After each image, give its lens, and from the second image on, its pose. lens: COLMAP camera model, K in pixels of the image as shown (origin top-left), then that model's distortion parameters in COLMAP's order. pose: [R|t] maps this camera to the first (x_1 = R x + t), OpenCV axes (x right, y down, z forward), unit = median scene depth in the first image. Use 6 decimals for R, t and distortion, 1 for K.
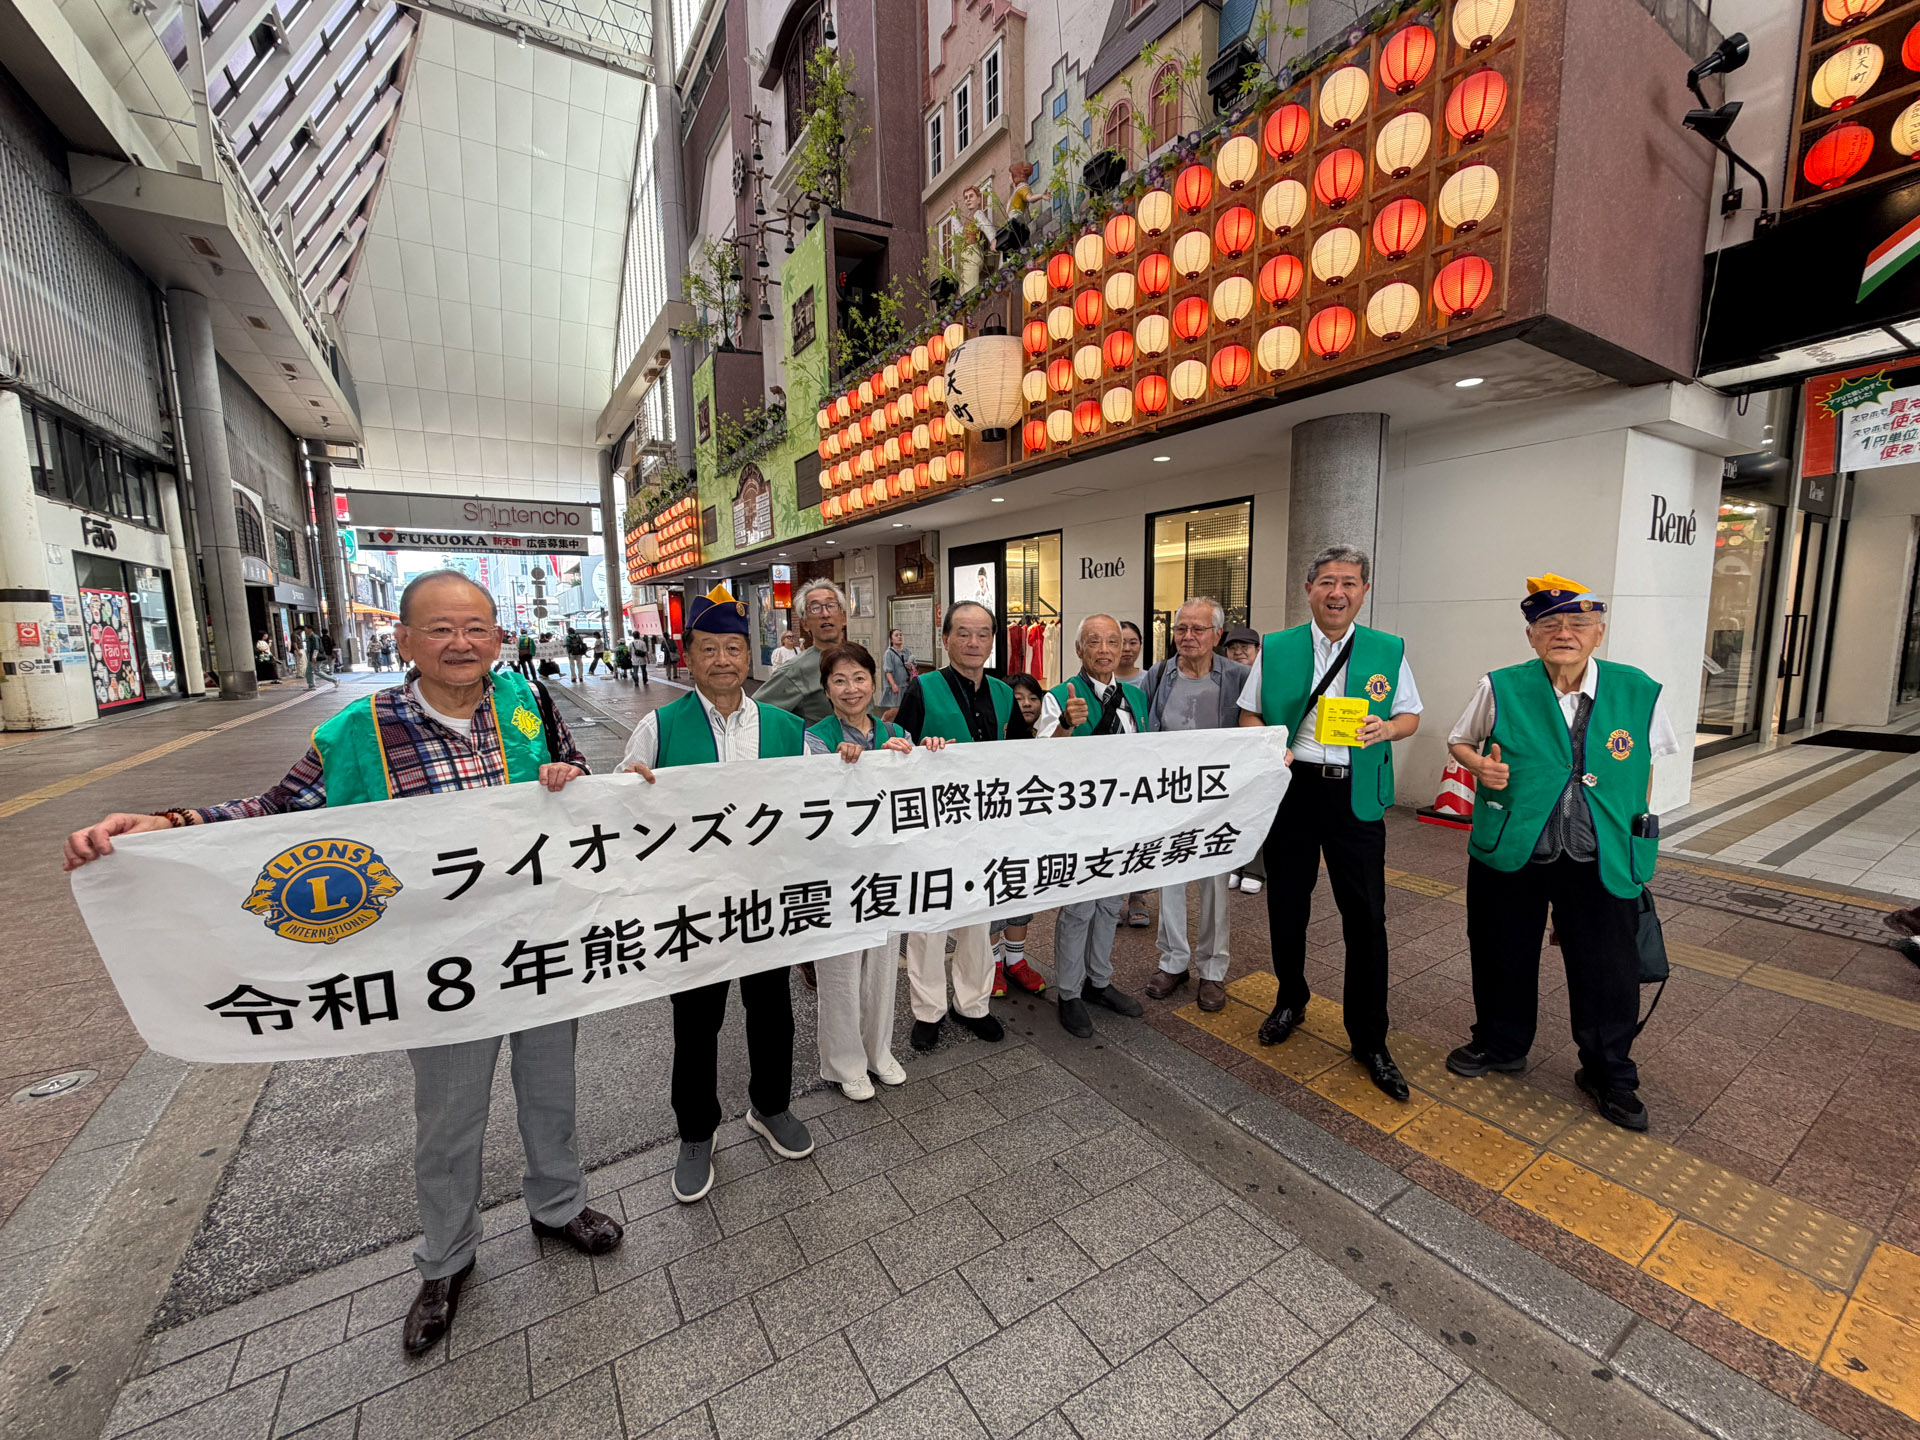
lens RADIAL K [[765.4, 0, 959.3], [0, 765.4, 718.1], [0, 0, 1]] dist [0.000579, 0.000245]
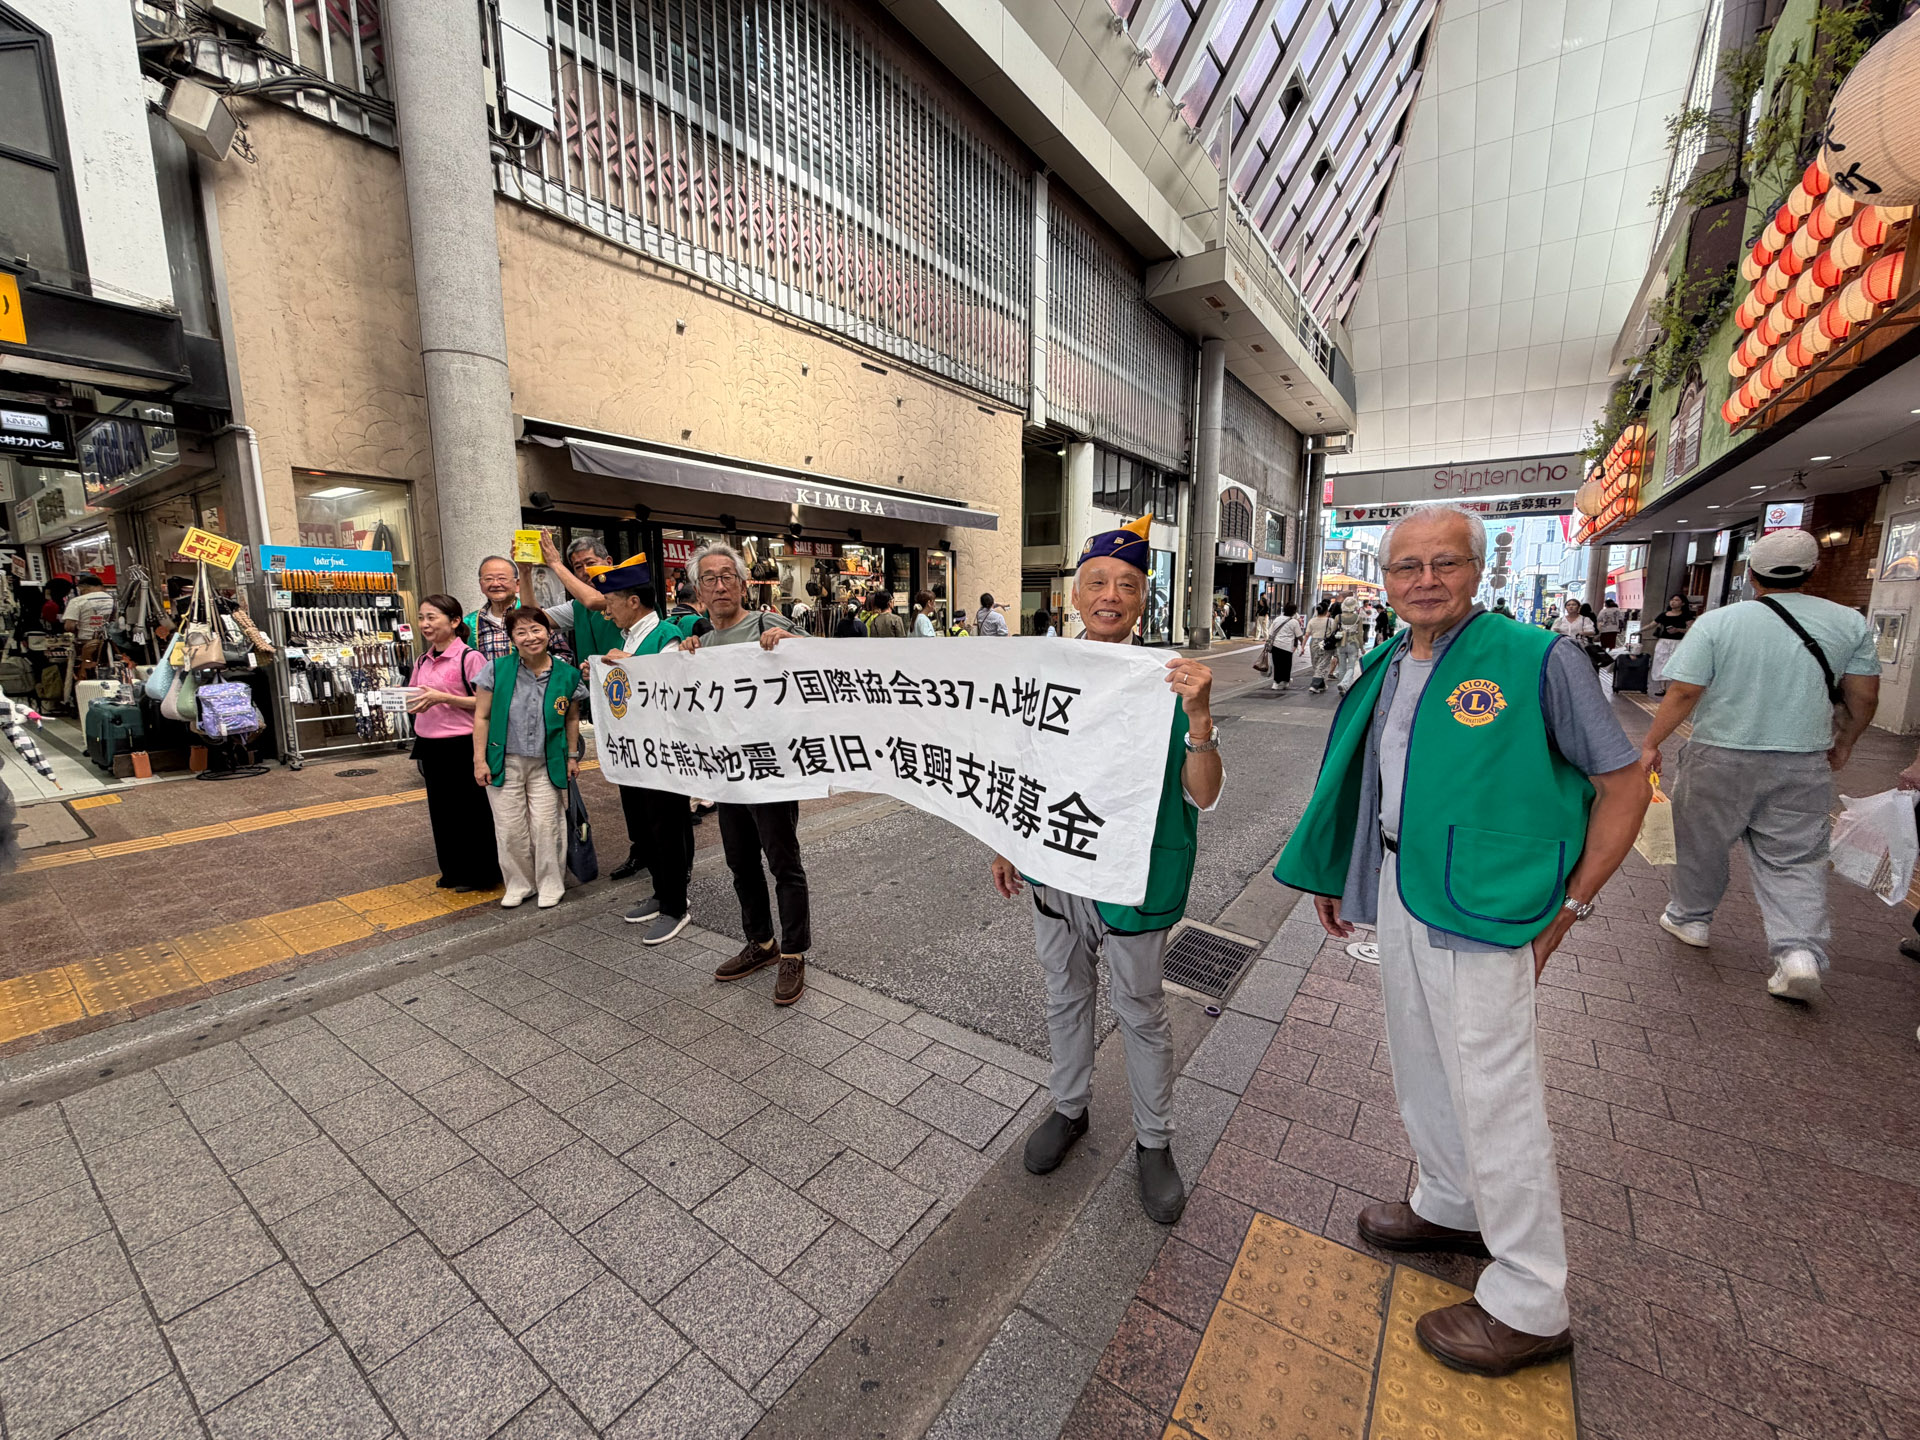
lens RADIAL K [[769.5, 0, 954.7], [0, 769.5, 719.1], [0, 0, 1]] dist [0.001027, 0.000323]
pose [[0.389319, 0.151356, -0.908583, 0.098105], [-0.119564, 0.986366, 0.113081, -0.004632], [0.913310, 0.064609, 0.402108, 0.074374]]
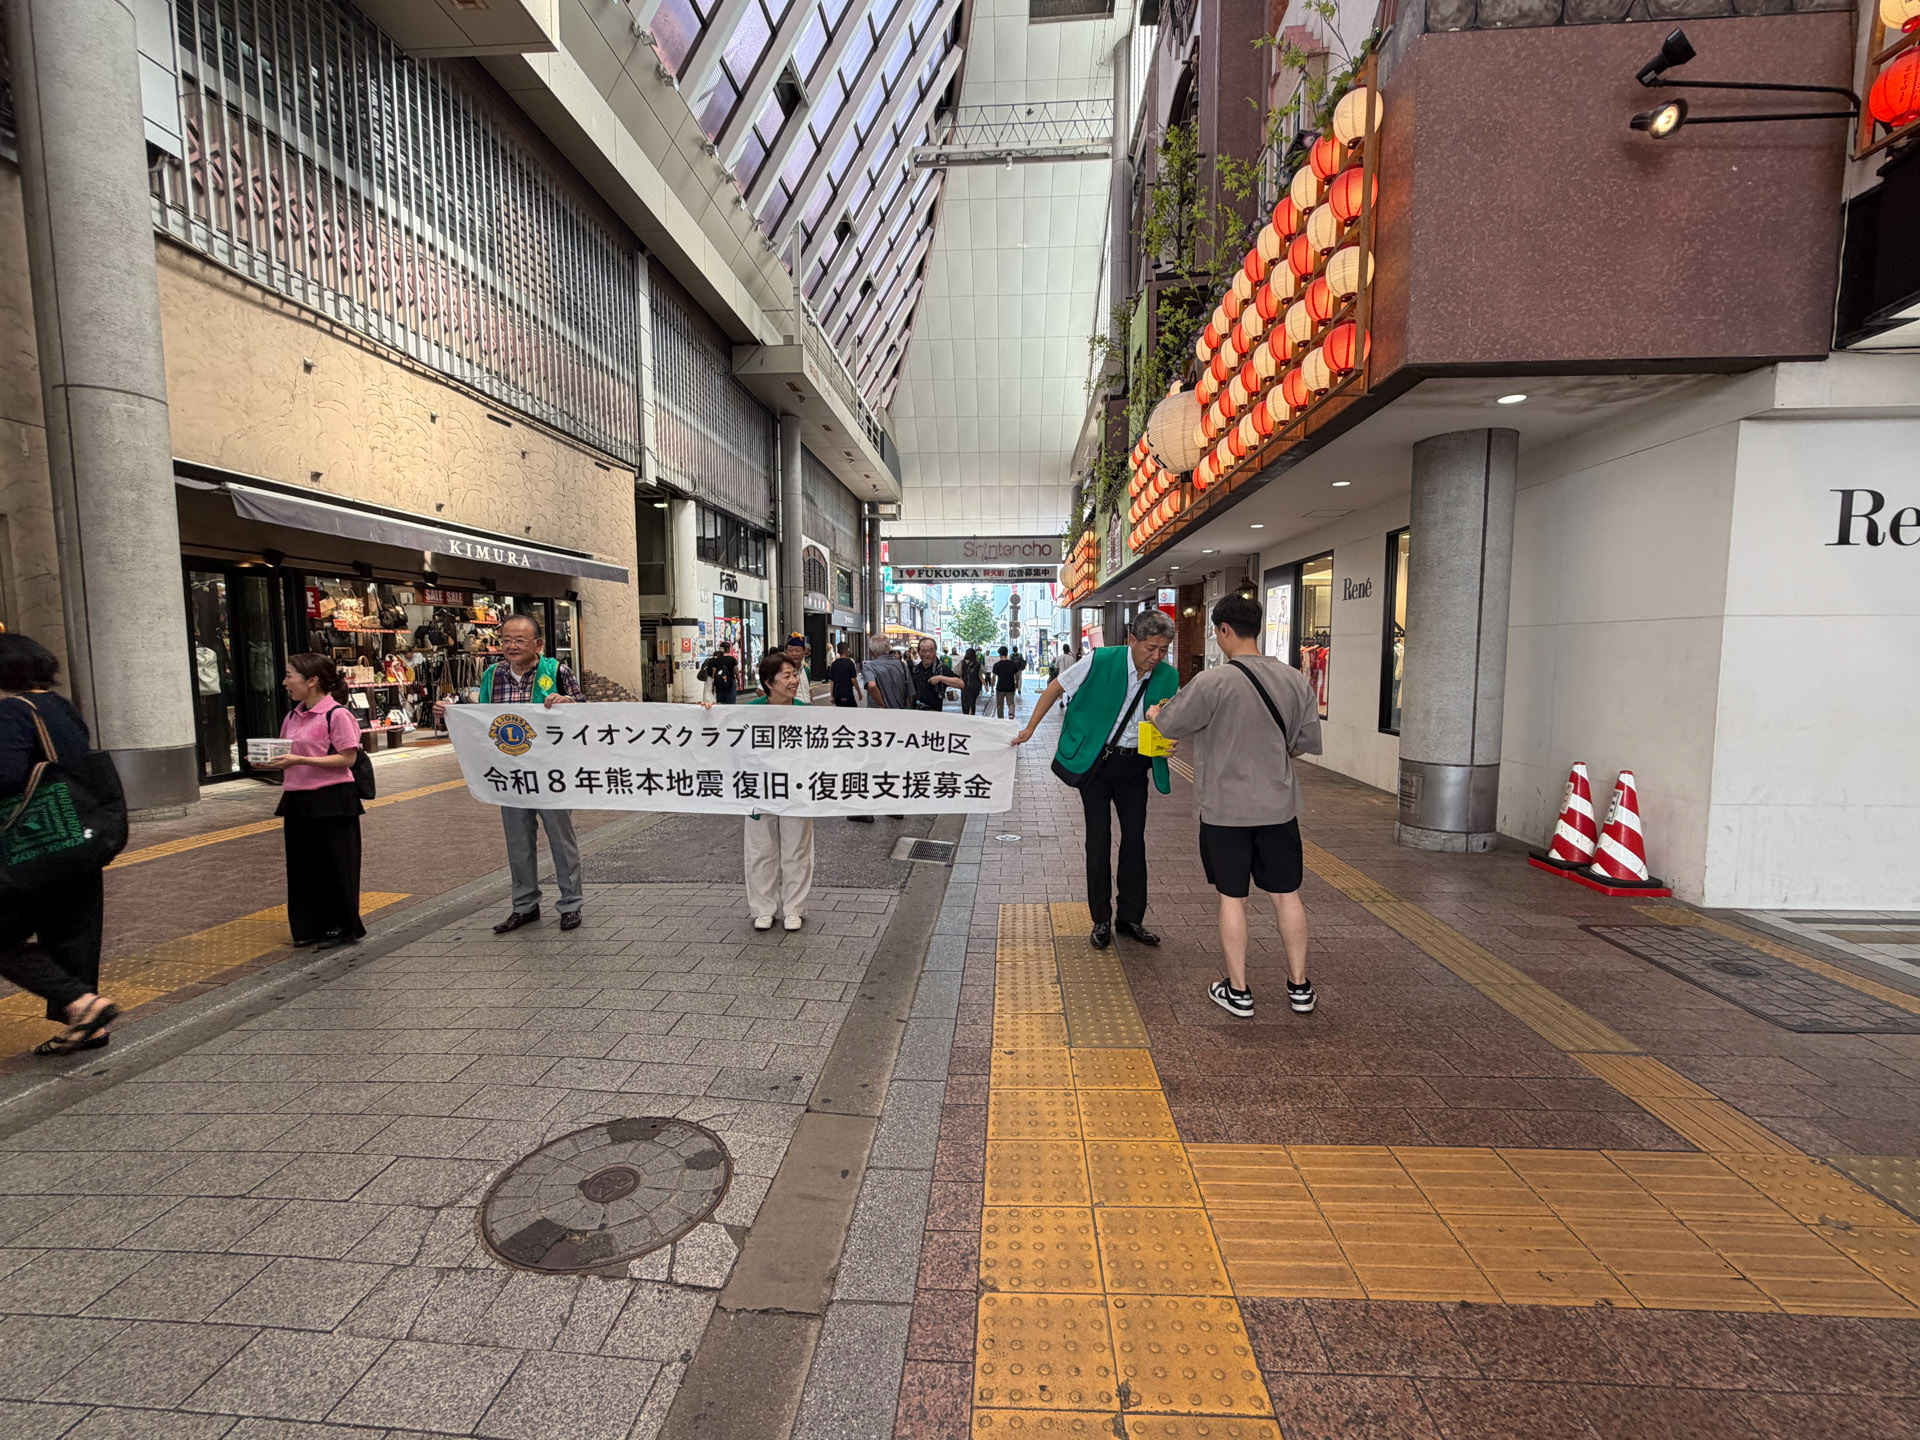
lens RADIAL K [[820.6, 0, 963.0], [0, 820.6, 718.2], [0, 0, 1]] dist [0.001570, -0.000275]
pose [[0.814697, 0.062898, -0.576465, 0.160444], [-0.083443, 0.996470, -0.009202, 0.007583], [0.573852, 0.055598, 0.817070, -0.050426]]
